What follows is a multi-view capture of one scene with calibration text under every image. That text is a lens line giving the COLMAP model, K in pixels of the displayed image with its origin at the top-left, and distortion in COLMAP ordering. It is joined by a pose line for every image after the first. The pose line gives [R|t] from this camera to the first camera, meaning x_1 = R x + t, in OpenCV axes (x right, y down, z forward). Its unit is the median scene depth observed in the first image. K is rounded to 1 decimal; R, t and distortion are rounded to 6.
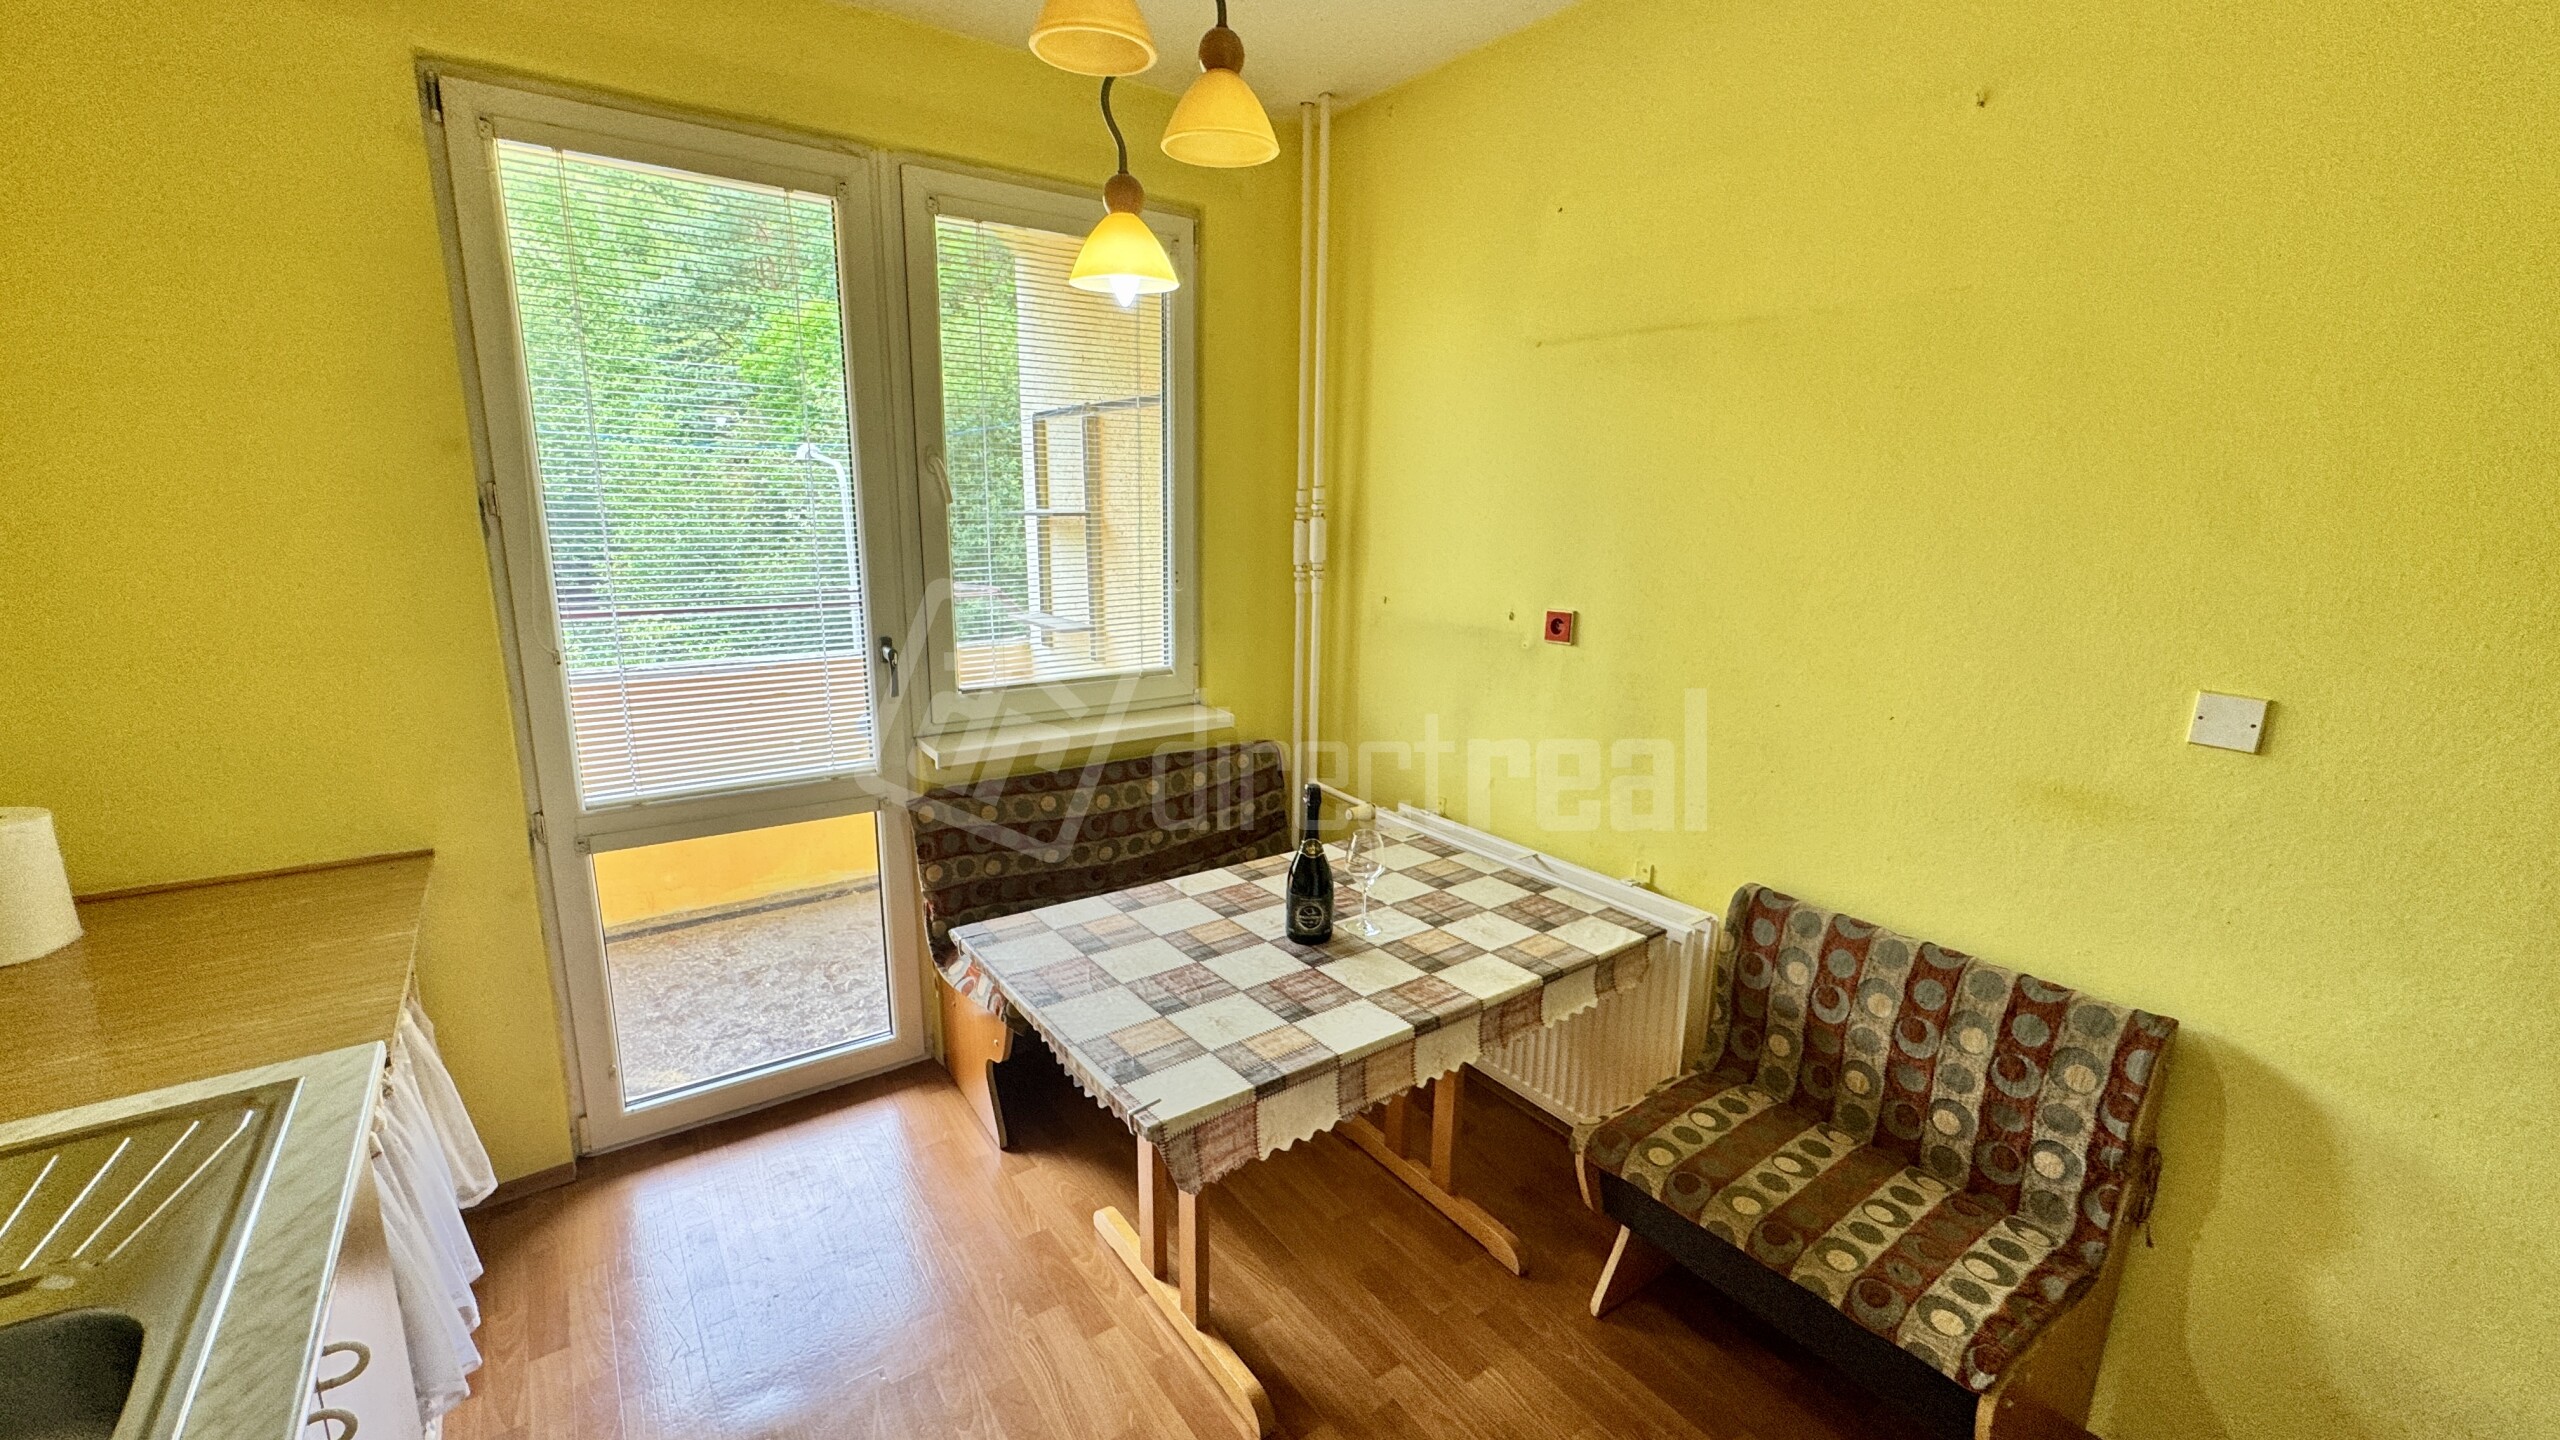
lens RADIAL K [[1024.2, 0, 1278.5], [0, 1024.2, 721.2], [0, 0, 1]] dist [-0.002574, -0.000349]
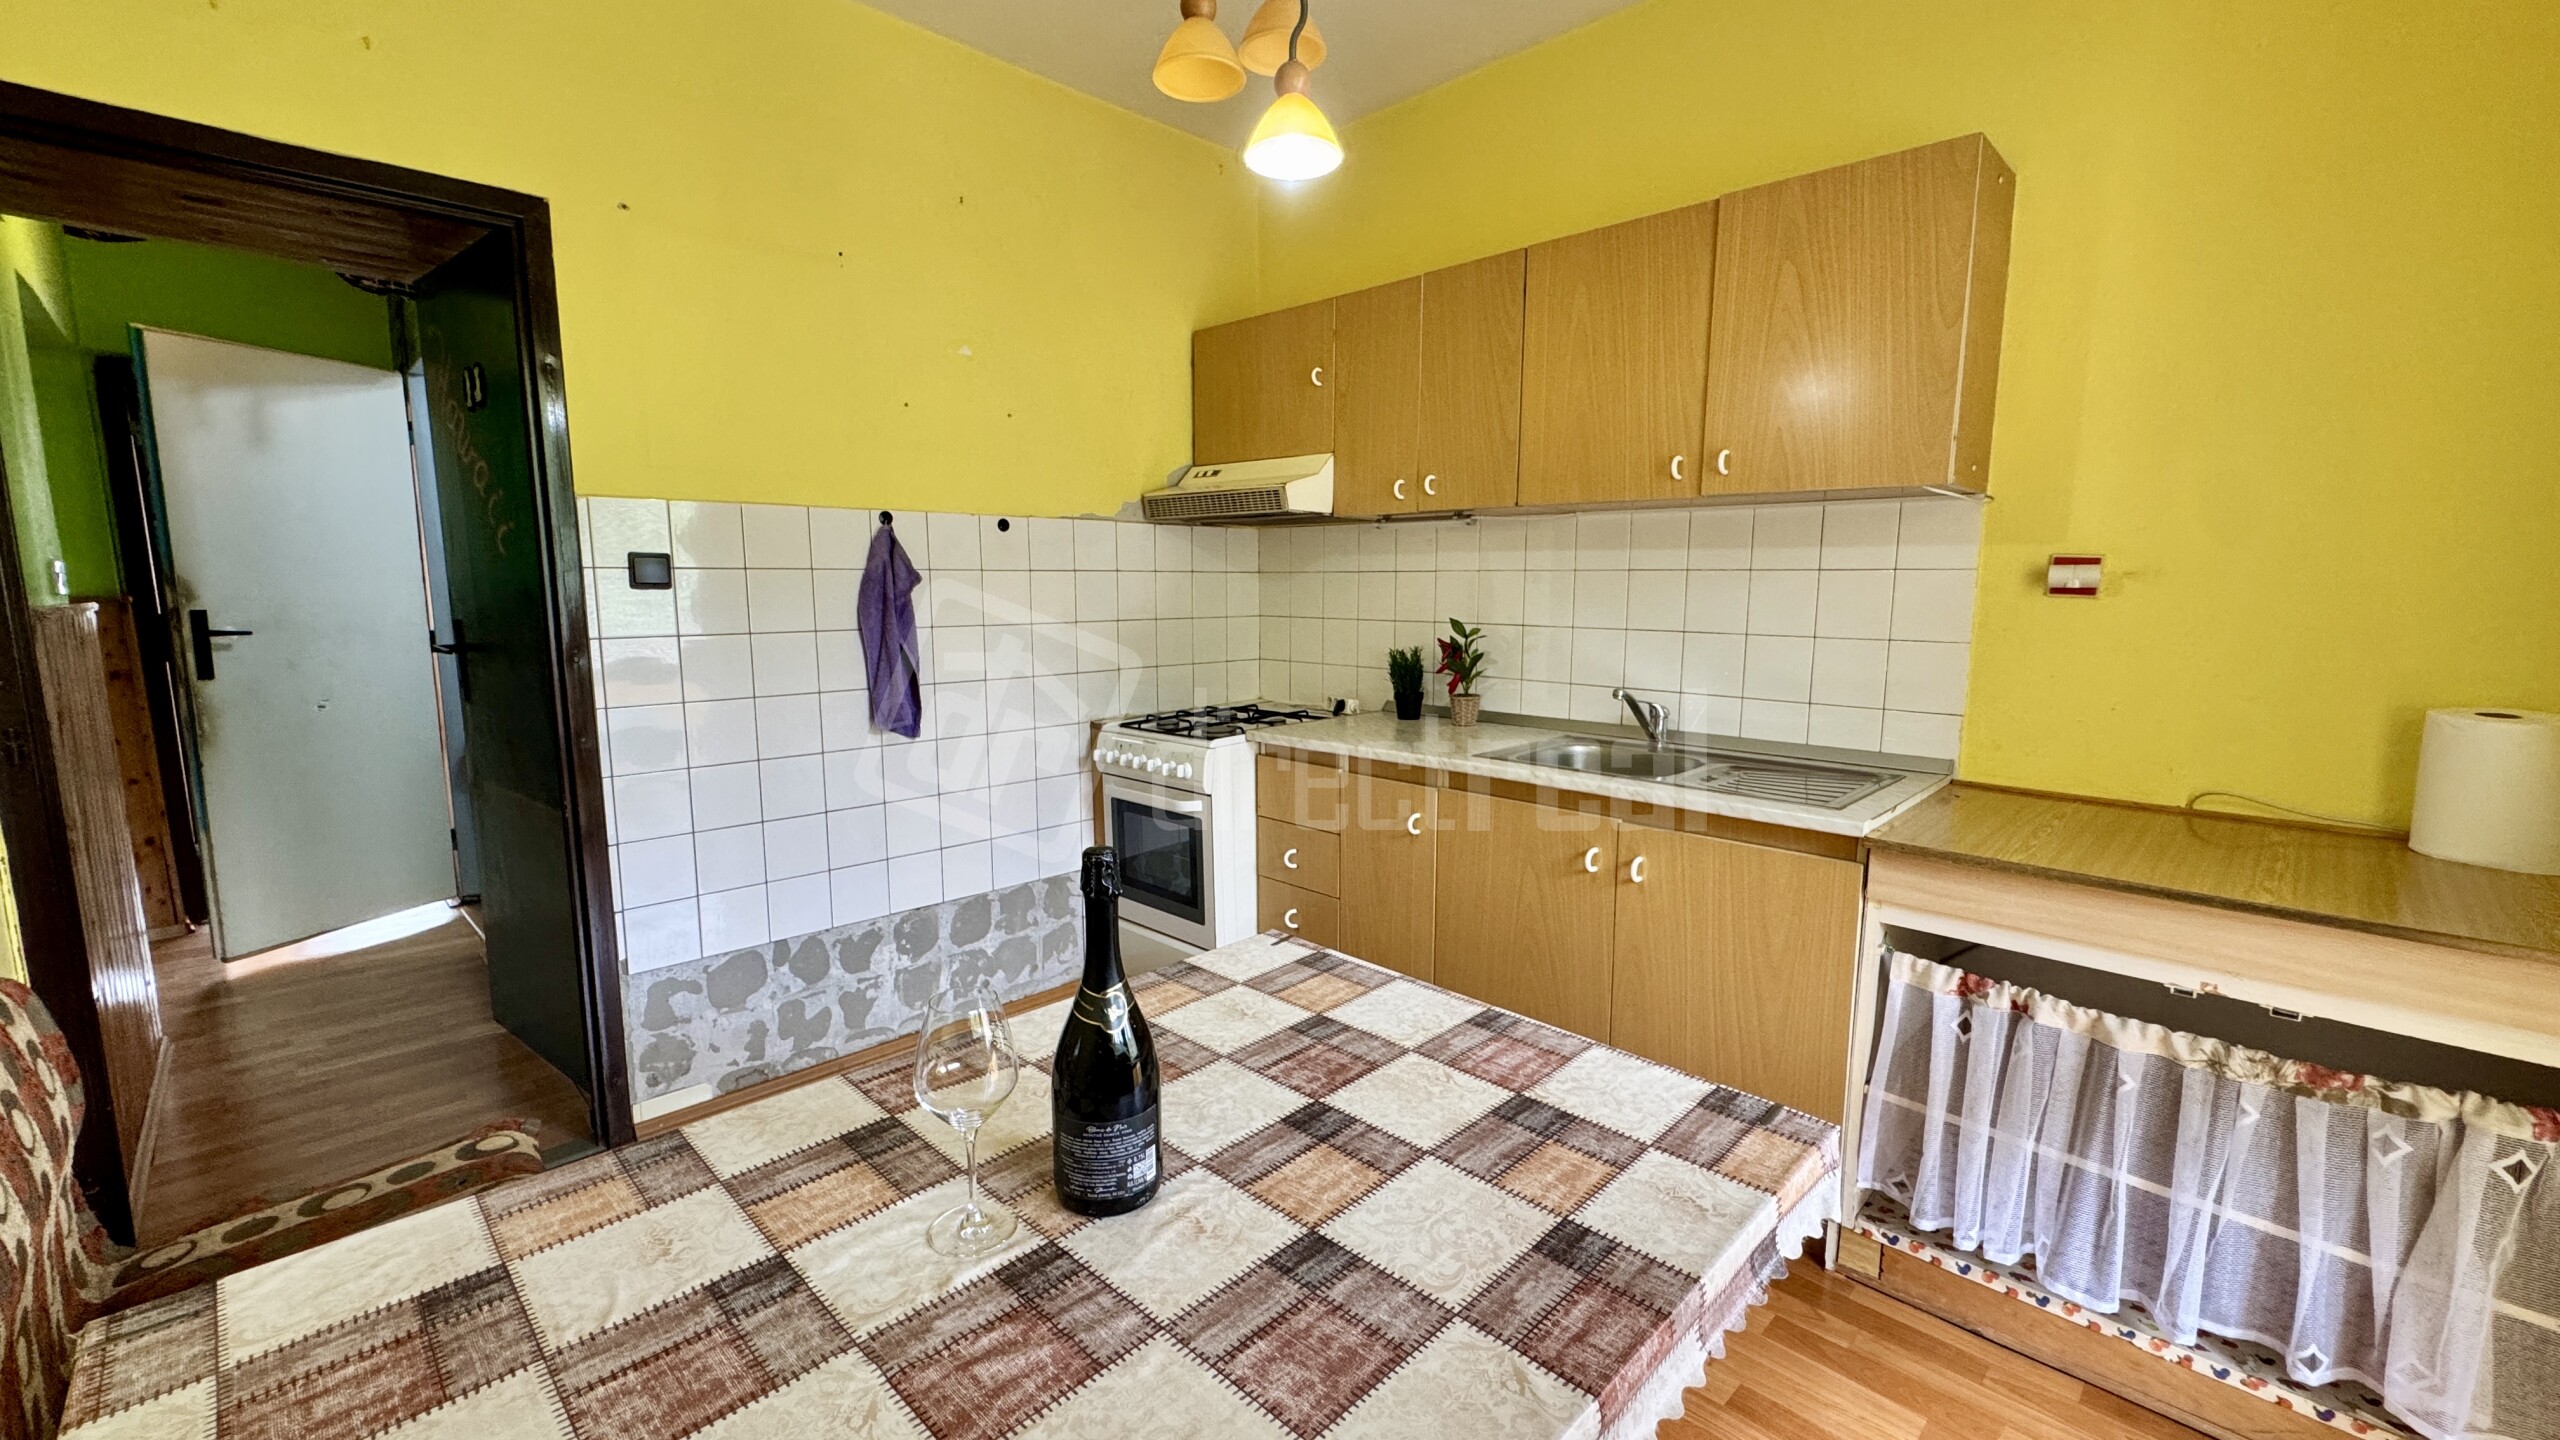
lens RADIAL K [[1024.2, 0, 1278.5], [0, 1024.2, 721.2], [0, 0, 1]] dist [-0.002574, -0.000349]
pose [[-0.988415, 0.005033, -0.151694, 0.023937], [-0.047646, 0.938639, 0.341594, -0.141334], [0.144105, 0.344864, -0.927525, 1.389330]]
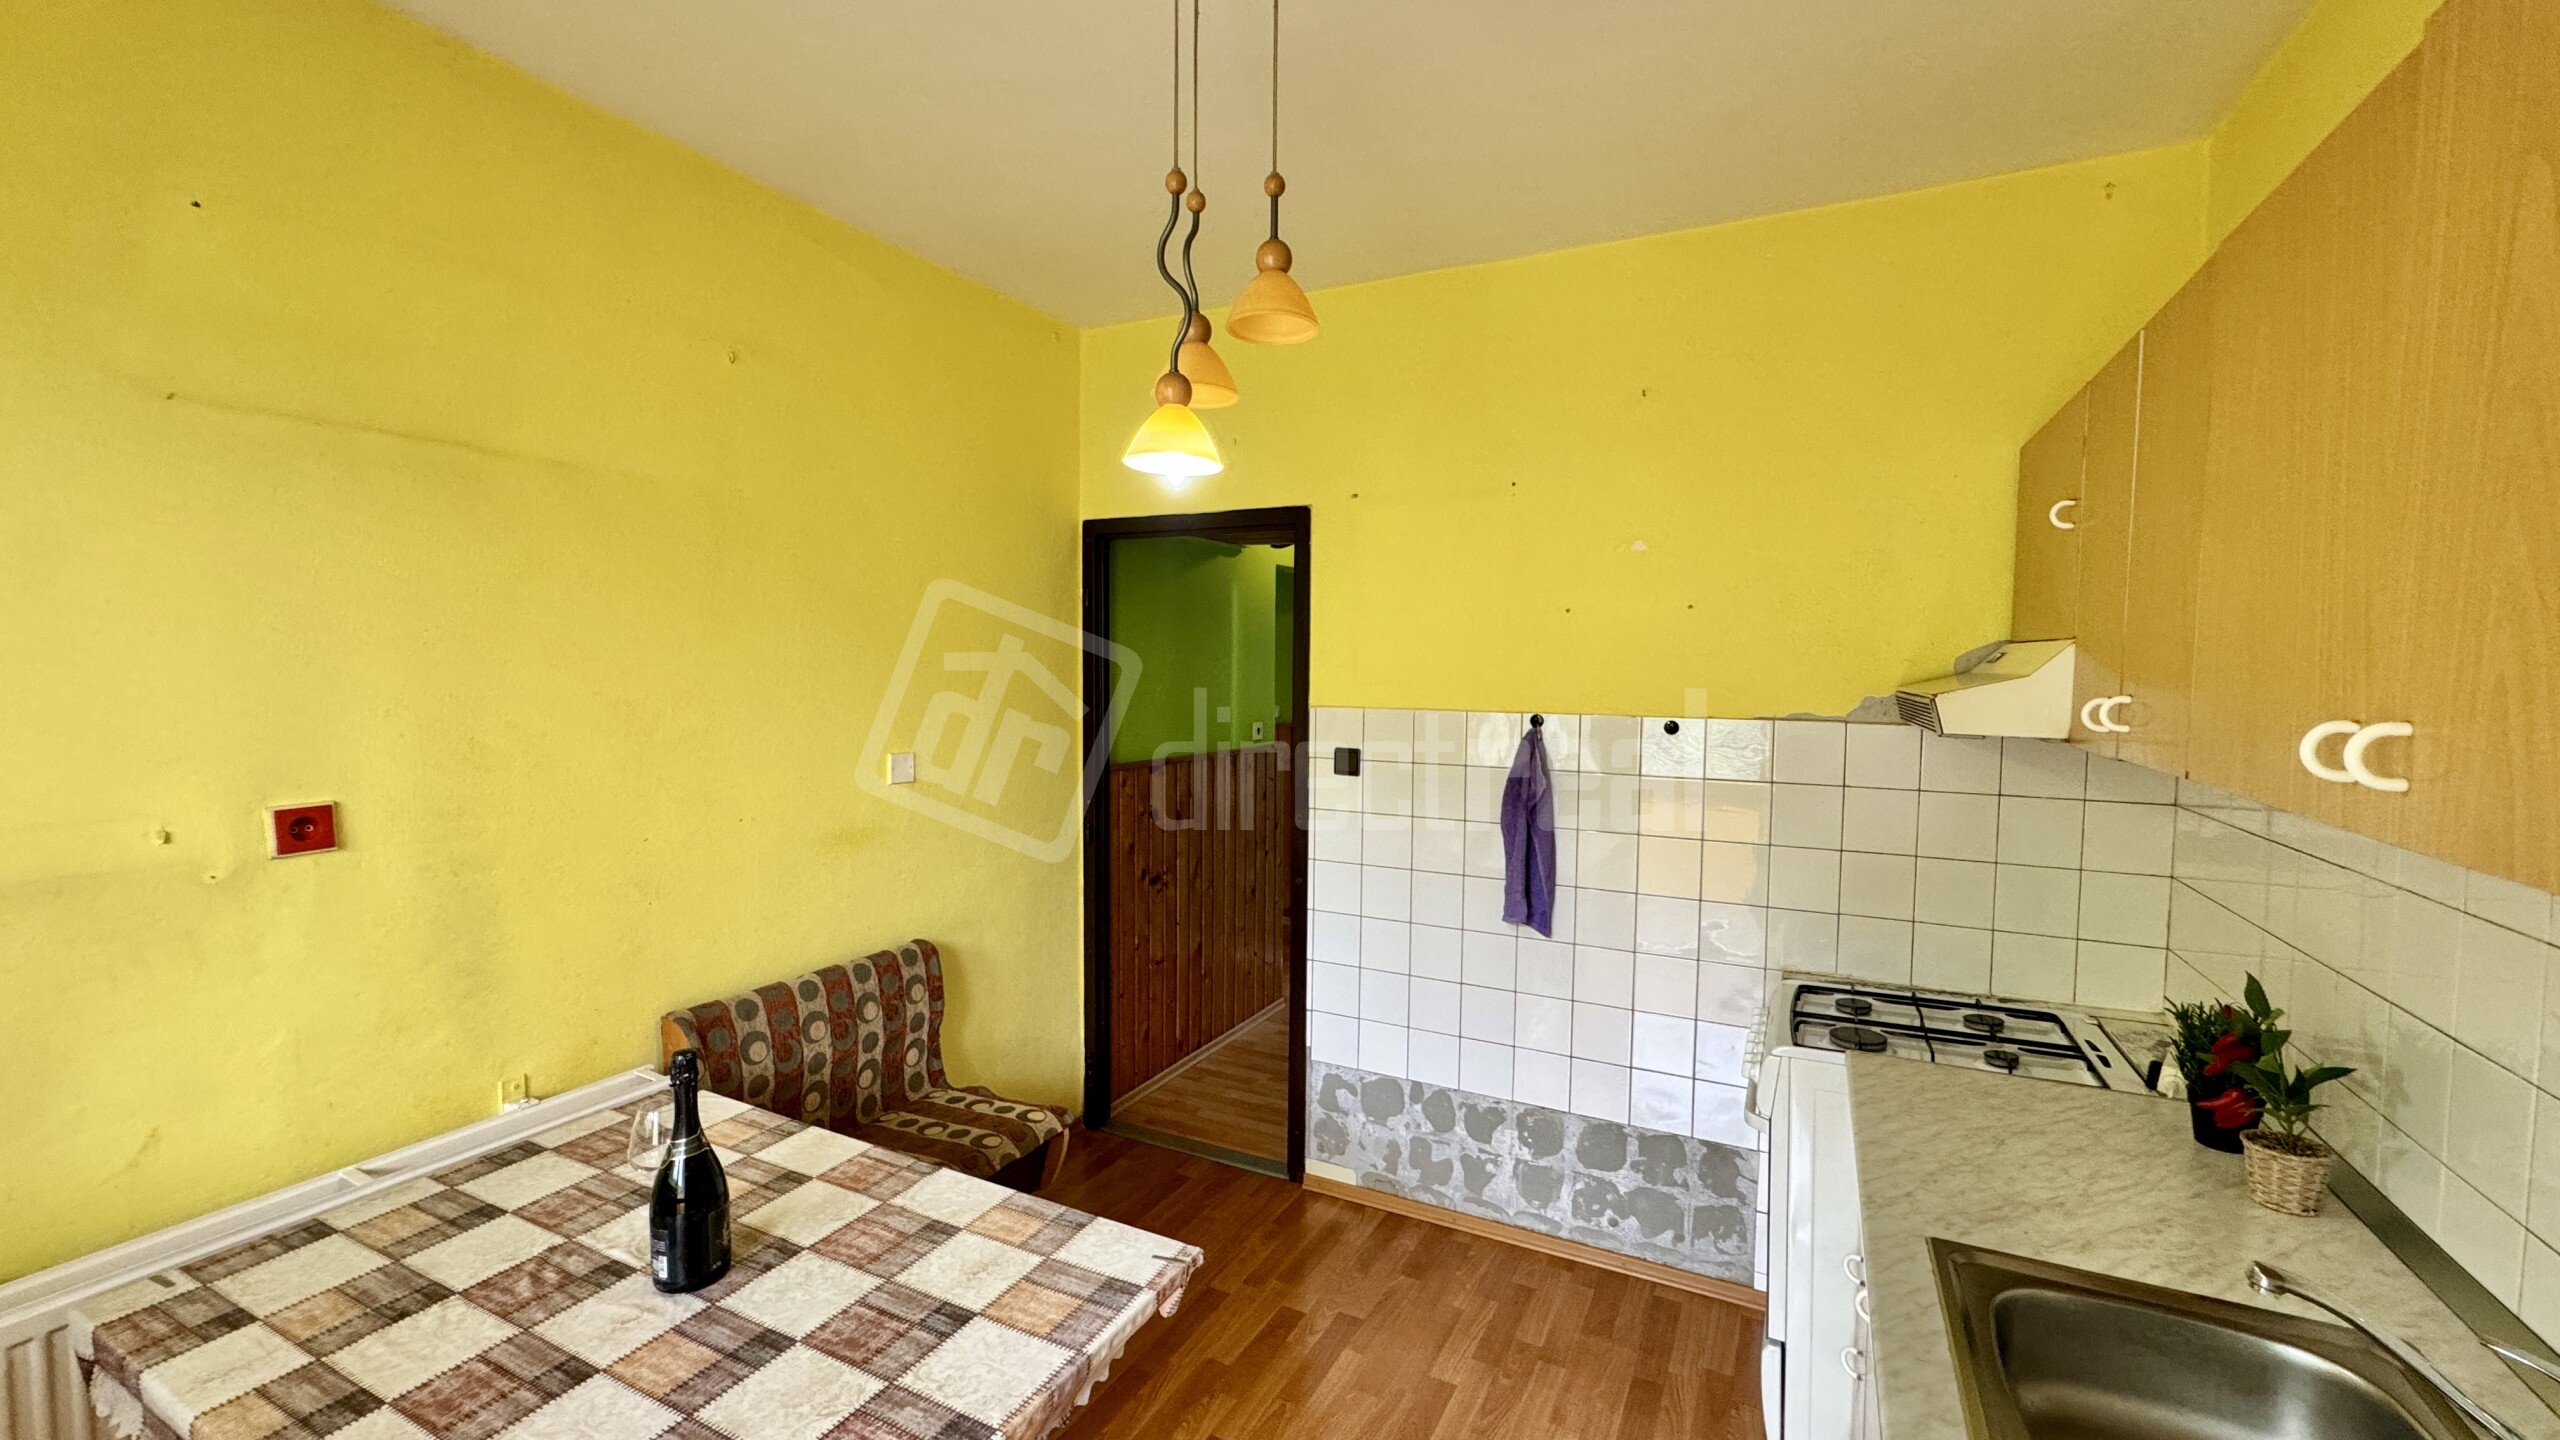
lens RADIAL K [[1024.2, 0, 1278.5], [0, 1024.2, 721.2], [0, 0, 1]] dist [-0.002574, -0.000349]
pose [[-0.447922, -0.068825, 0.891420, -0.747254], [0.175915, 0.970759, 0.163345, -0.197028], [-0.876596, 0.229980, -0.422717, 0.882507]]
